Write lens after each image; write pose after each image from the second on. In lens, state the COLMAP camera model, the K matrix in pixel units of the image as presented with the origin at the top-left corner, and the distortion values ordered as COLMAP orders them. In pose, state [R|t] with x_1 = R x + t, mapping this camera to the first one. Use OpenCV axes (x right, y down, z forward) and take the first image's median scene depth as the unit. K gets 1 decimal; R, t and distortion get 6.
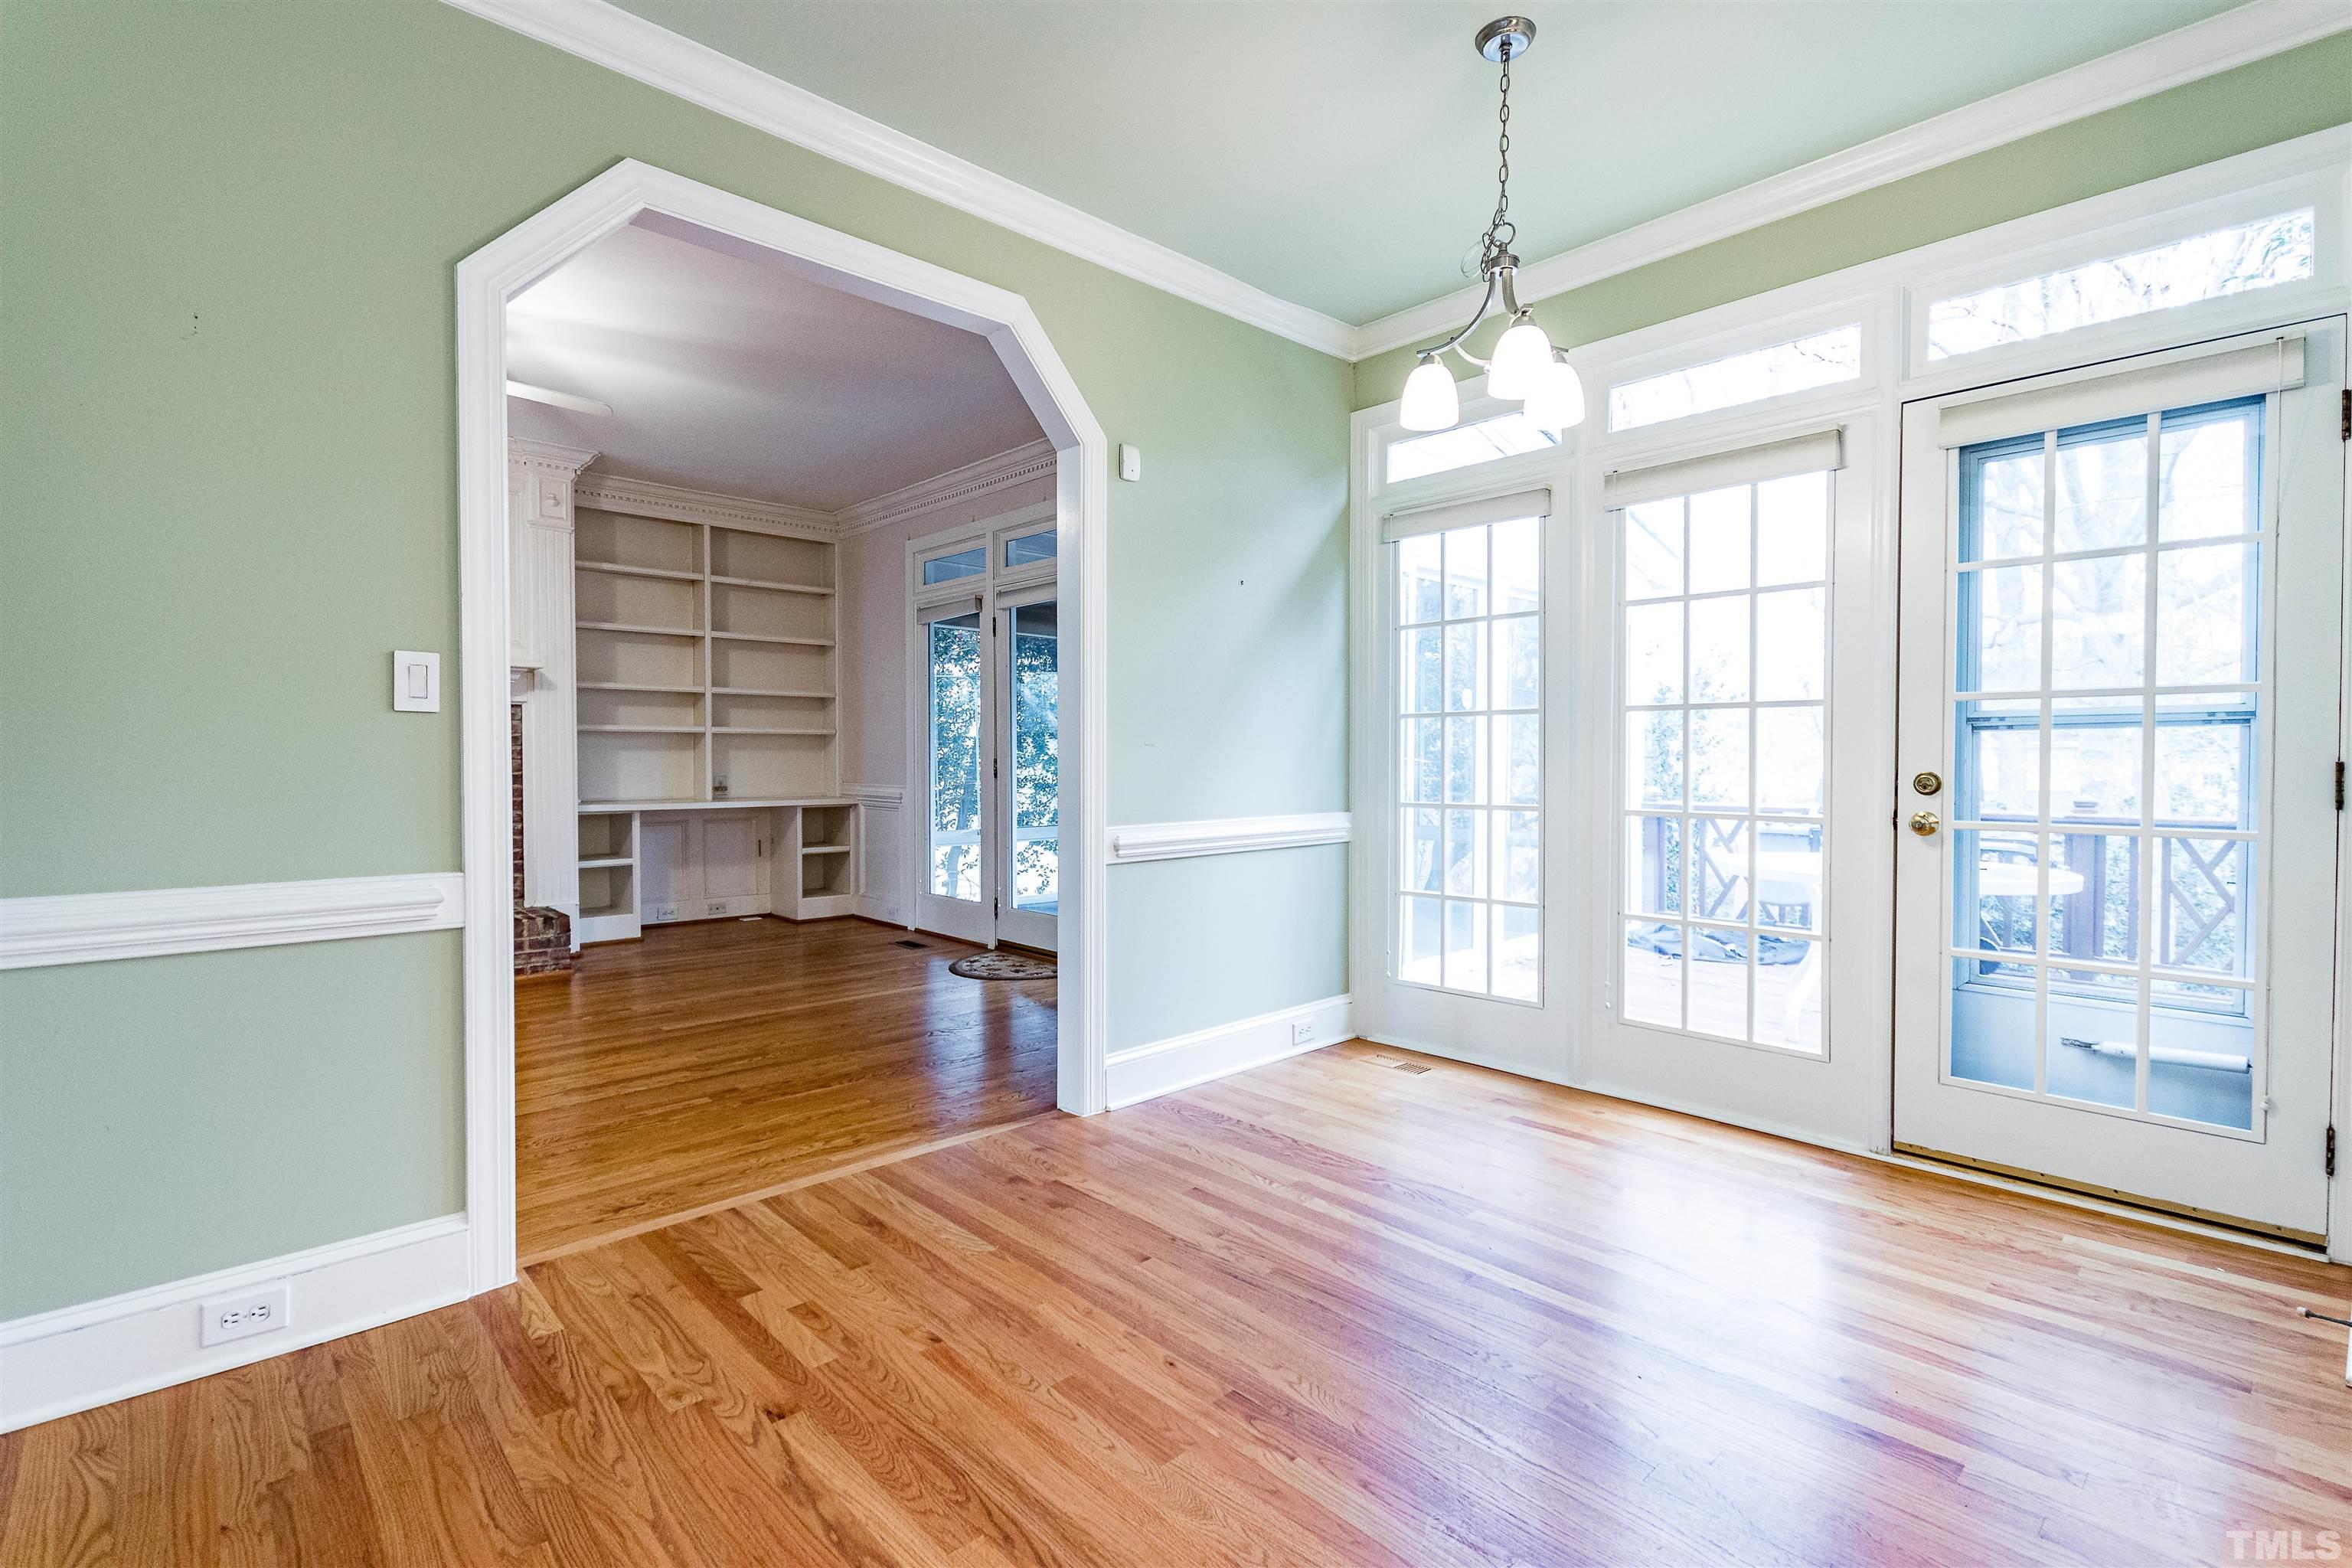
lens RADIAL K [[1083.8, 0, 1166.4], [0, 1083.8, 777.9], [0, 0, 1]] dist [-0.000210, -0.003659]
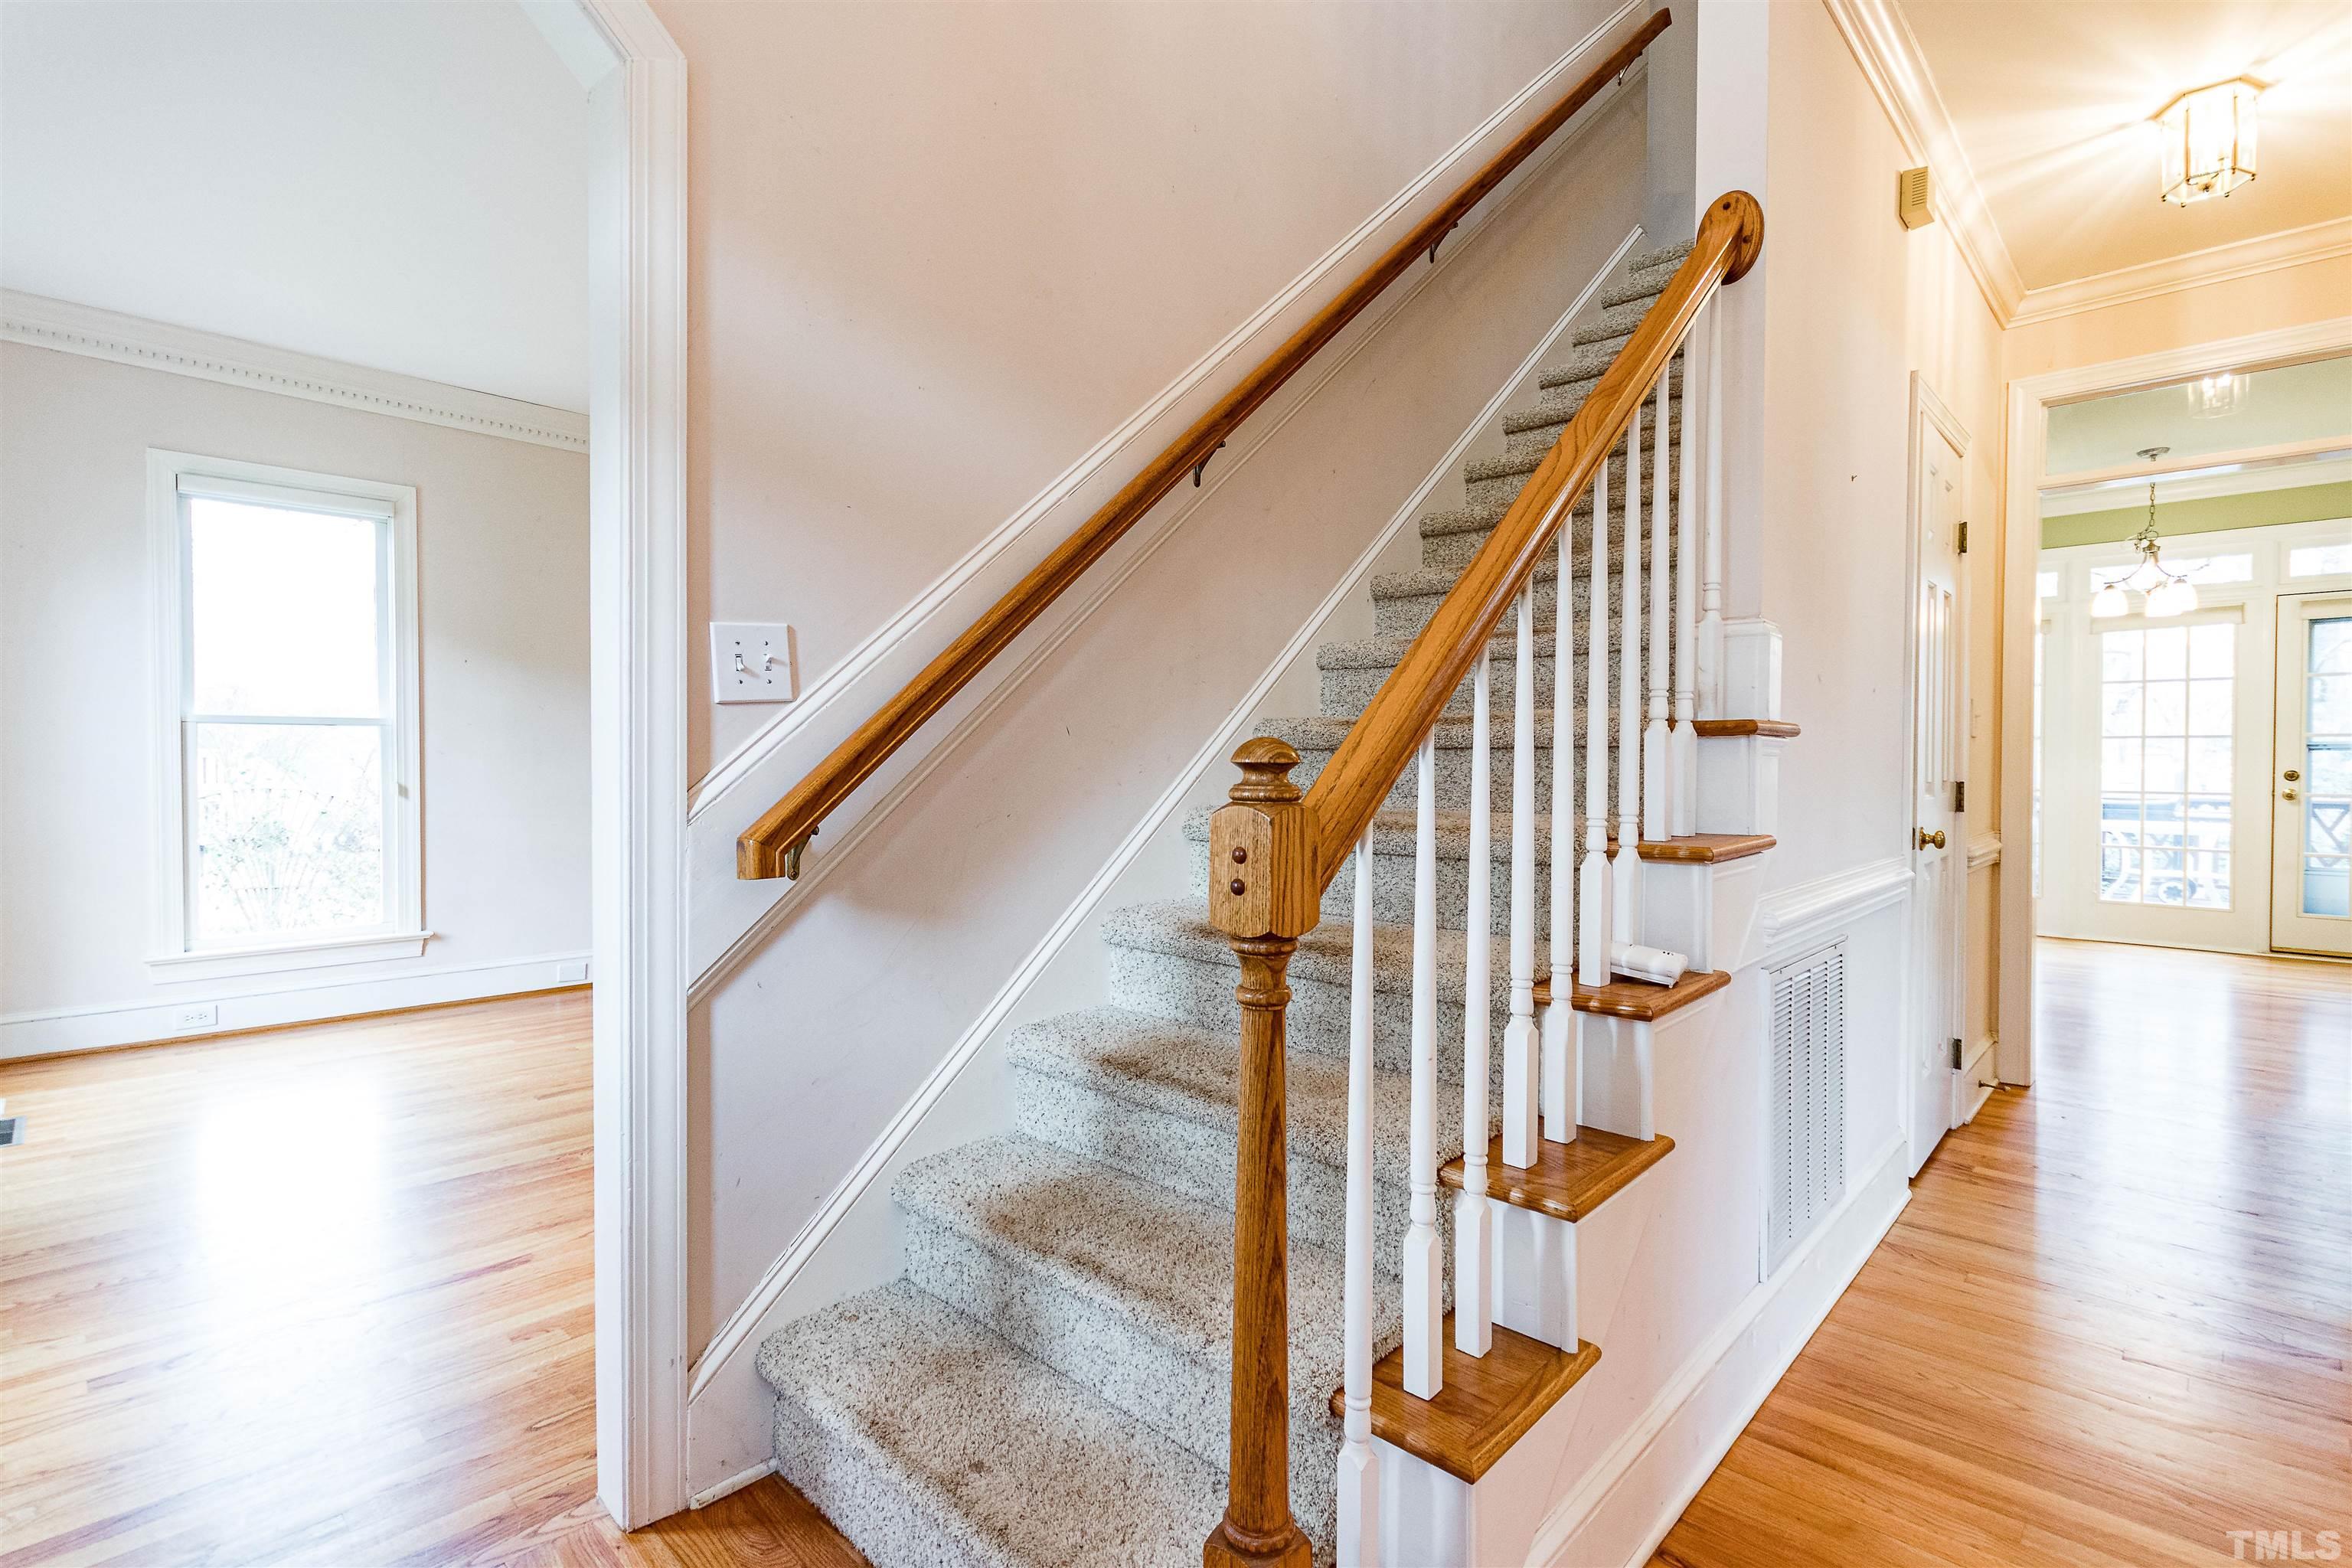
lens RADIAL K [[1083.8, 0, 1179.4], [0, 1083.8, 792.5], [0, 0, 1]] dist [-0.000210, -0.003659]
pose [[0.998760, -0.006948, 0.049305, -1.480441], [0.006623, 0.999955, 0.006748, 0.008141], [-0.049349, -0.006413, 0.998761, -0.941695]]
